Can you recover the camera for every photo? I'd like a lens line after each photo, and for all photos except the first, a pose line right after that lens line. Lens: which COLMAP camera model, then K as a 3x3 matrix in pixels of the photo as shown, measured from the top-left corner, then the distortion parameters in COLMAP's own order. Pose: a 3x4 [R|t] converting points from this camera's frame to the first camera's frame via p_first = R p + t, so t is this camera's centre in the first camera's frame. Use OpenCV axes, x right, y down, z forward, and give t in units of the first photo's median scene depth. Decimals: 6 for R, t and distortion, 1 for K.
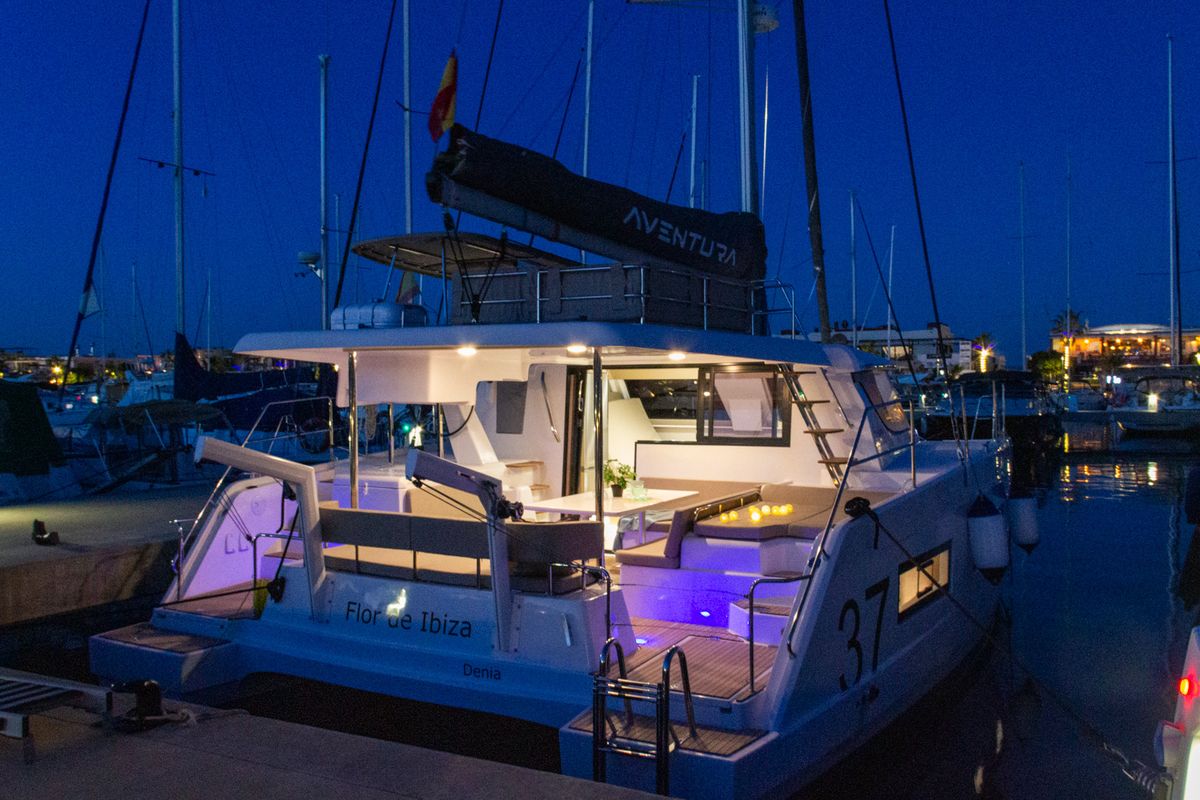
lens RADIAL K [[1019.2, 0, 519.0], [0, 1019.2, 396.1], [0, 0, 1]] dist [0.004856, -0.010001]
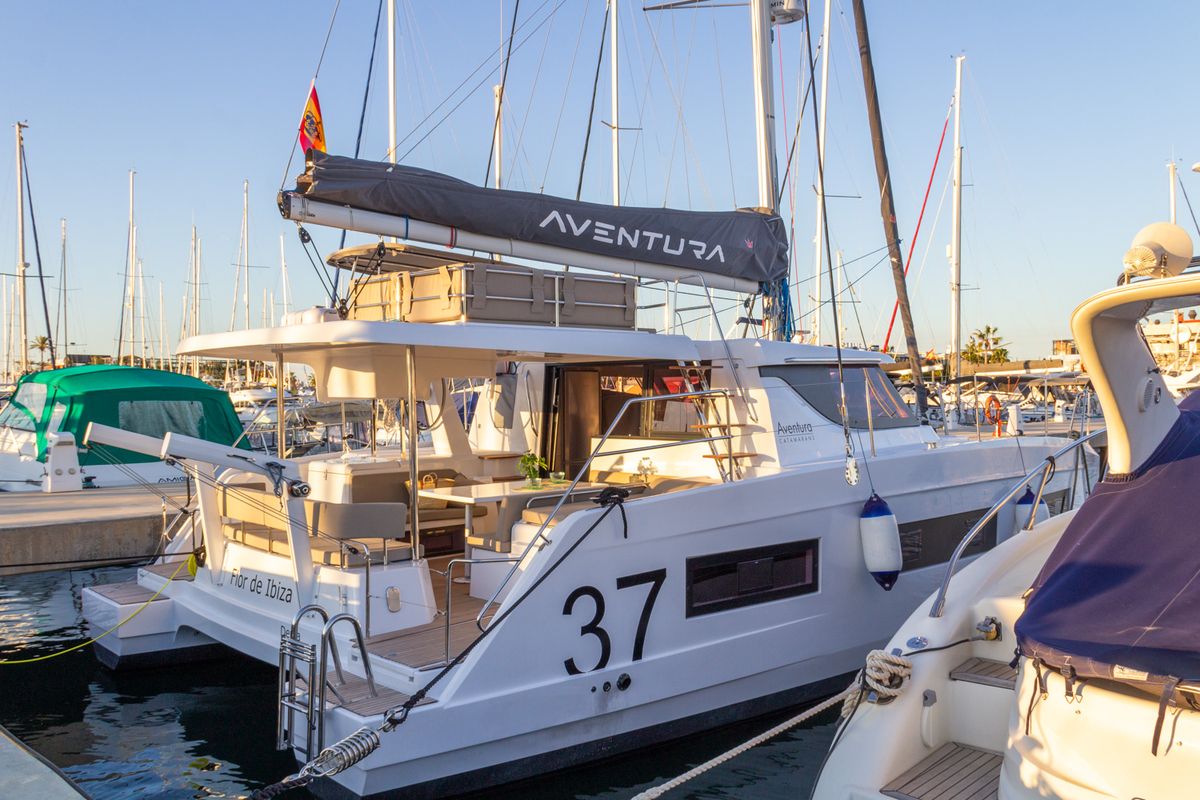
lens RADIAL K [[987.1, 0, 597.4], [0, 987.1, 428.7], [0, 0, 1]] dist [0.025869, -0.001069]
pose [[0.945938, 0.003166, -0.324333, 0.464668], [0.004338, 0.999739, 0.022410, 0.014183], [0.324319, -0.022605, 0.945678, 0.051667]]
